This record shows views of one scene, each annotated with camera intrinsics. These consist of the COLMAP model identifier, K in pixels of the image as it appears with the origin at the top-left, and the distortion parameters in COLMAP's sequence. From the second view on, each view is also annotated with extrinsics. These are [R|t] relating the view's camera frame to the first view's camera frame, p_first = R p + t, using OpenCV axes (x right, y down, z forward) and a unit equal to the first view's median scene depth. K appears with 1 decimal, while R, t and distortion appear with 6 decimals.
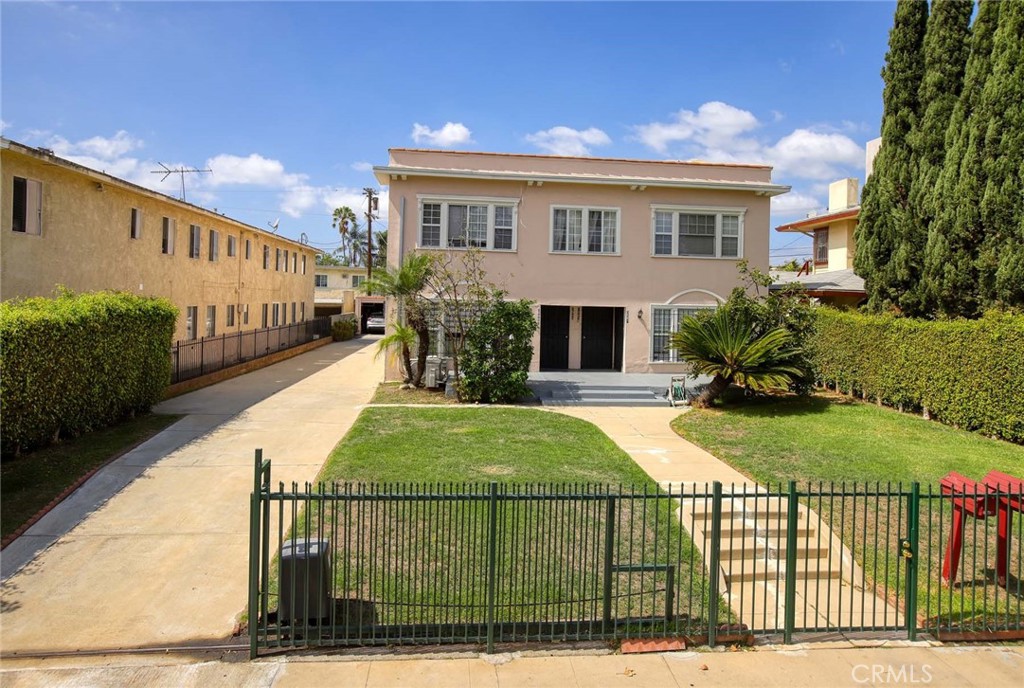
lens RADIAL K [[624.8, 0, 511.1], [0, 624.8, 297.7], [0, 0, 1]] dist [0.004849, 0.001119]
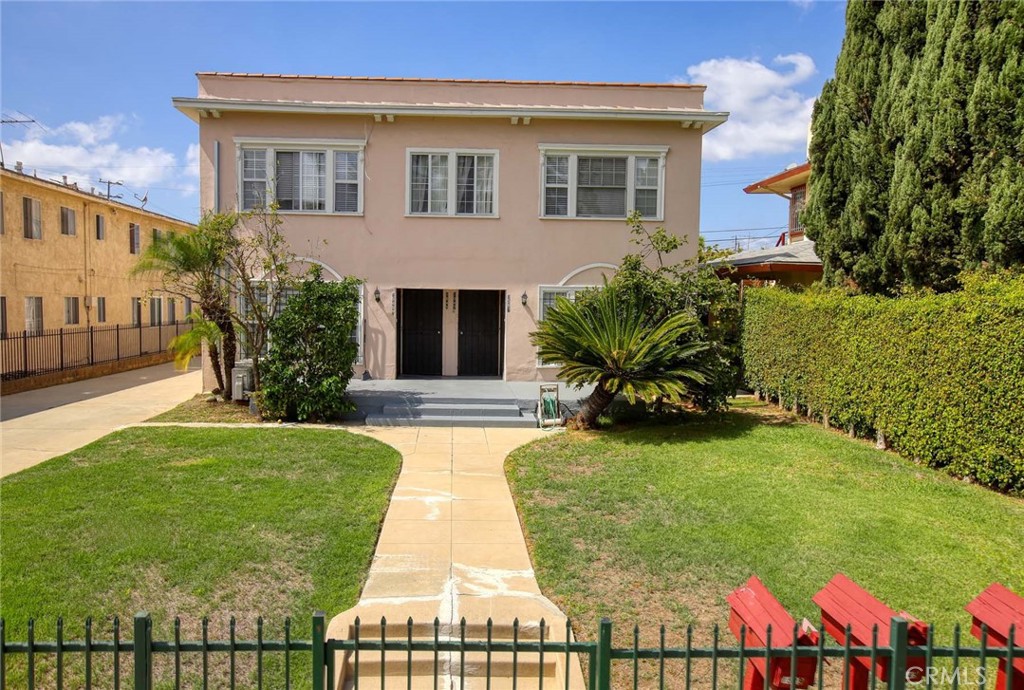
lens RADIAL K [[704.2, 0, 512.0], [0, 704.2, 345.0], [0, 0, 1]] dist [0.002139, 0.008055]
pose [[0.999836, 0.000160, -0.018095, 0.262880], [0.000980, 0.998015, 0.062972, 0.035185], [0.018069, -0.062979, 0.997851, 0.237319]]
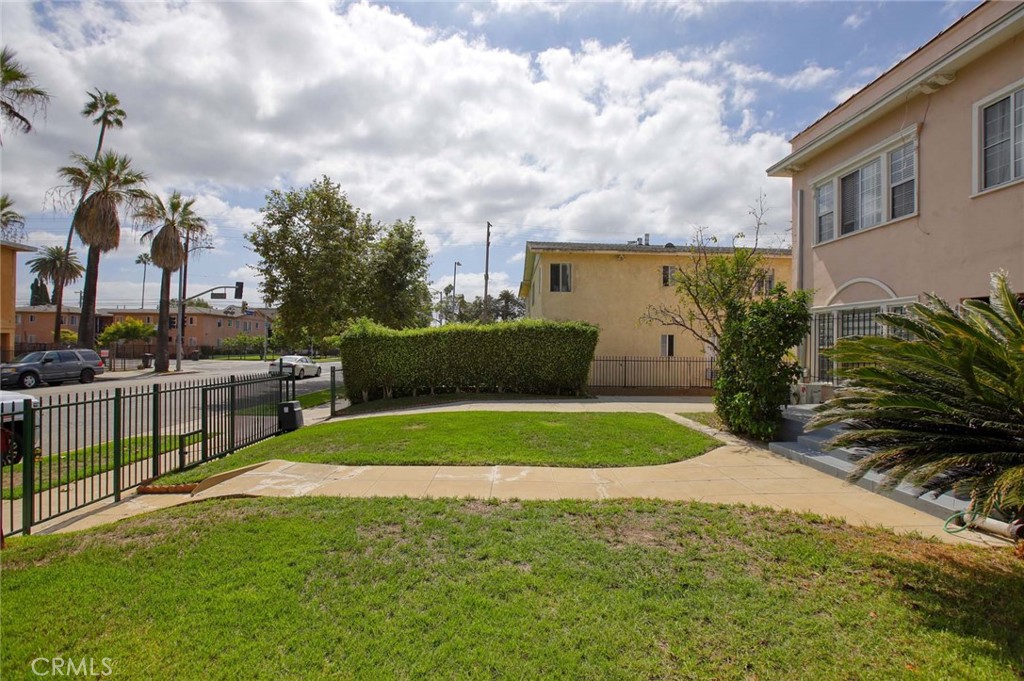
lens RADIAL K [[455.4, 0, 512.0], [0, 455.4, 340.5], [0, 0, 1]] dist [0.000671, 0.000217]
pose [[-0.067179, -0.026010, -0.997402, 0.625179], [-0.009511, 0.999631, -0.025427, 0.084134], [0.997696, 0.007778, -0.067401, 0.868505]]
